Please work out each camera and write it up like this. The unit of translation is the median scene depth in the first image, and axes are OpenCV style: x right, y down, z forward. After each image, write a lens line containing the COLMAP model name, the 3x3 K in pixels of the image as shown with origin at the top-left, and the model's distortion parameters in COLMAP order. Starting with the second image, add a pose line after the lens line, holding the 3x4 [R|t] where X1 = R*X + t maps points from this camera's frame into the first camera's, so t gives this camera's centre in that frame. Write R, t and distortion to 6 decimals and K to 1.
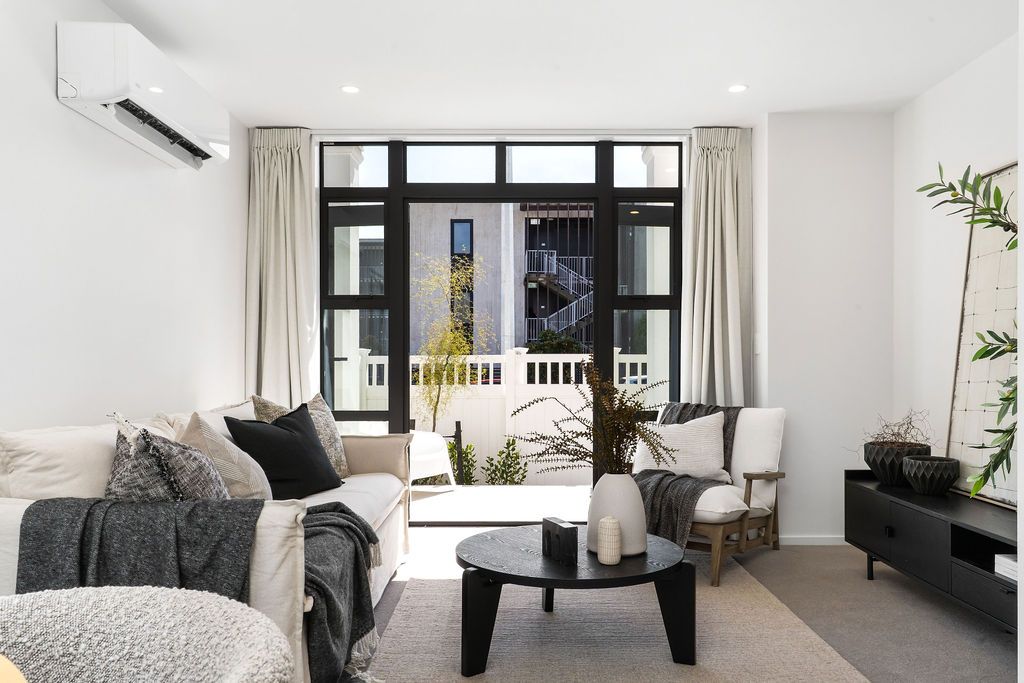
lens RADIAL K [[950.1, 0, 512.1], [0, 950.1, 363.8], [0, 0, 1]] dist [-0.007394, -0.005294]
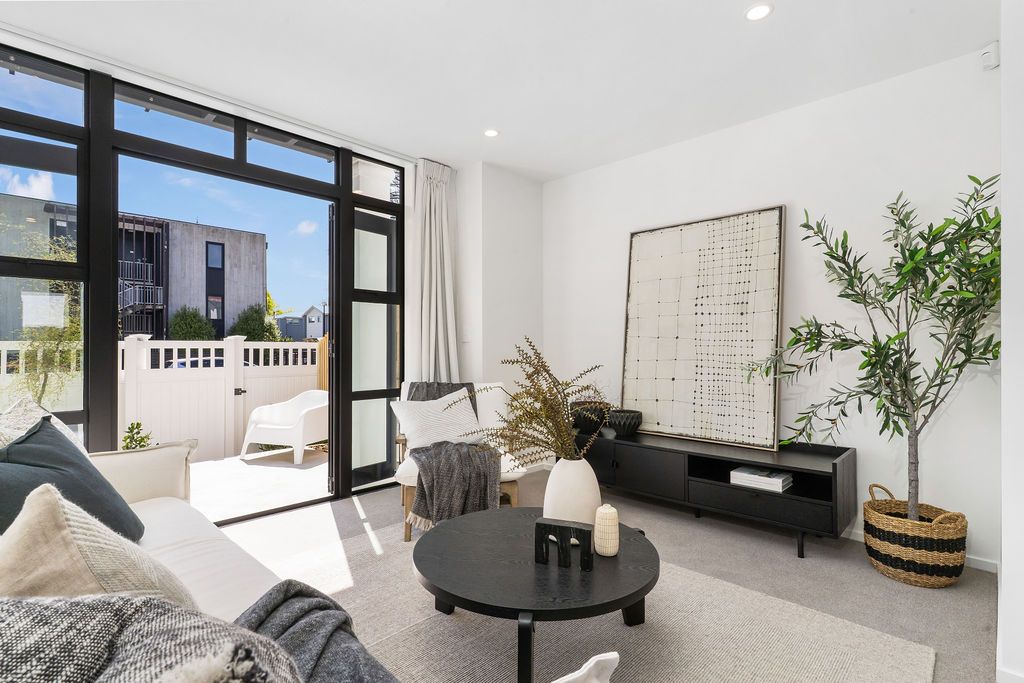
lens RADIAL K [[543.0, 0, 602.6], [0, 543.0, 342.0], [0, 0, 1]] dist [0.025396, 0.000006]
pose [[0.665451, 0.007535, 0.746404, -0.112115], [0.001818, 0.999930, -0.011715, -0.000476], [-0.746440, 0.009153, 0.665390, 0.221424]]
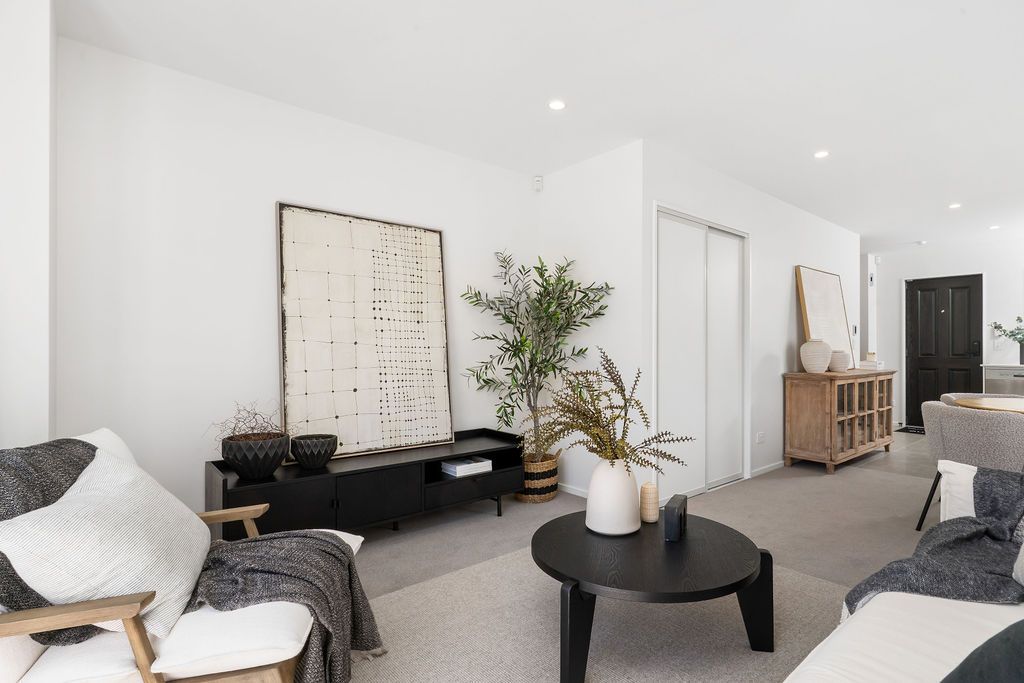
lens RADIAL K [[523.2, 0, 510.7], [0, 523.2, 346.9], [0, 0, 1]] dist [-0.000012, -0.000030]
pose [[-0.651210, 0.006775, 0.758867, -0.102636], [0.002927, 0.999975, -0.006416, -0.003387], [-0.758892, -0.001957, -0.651214, 0.599946]]
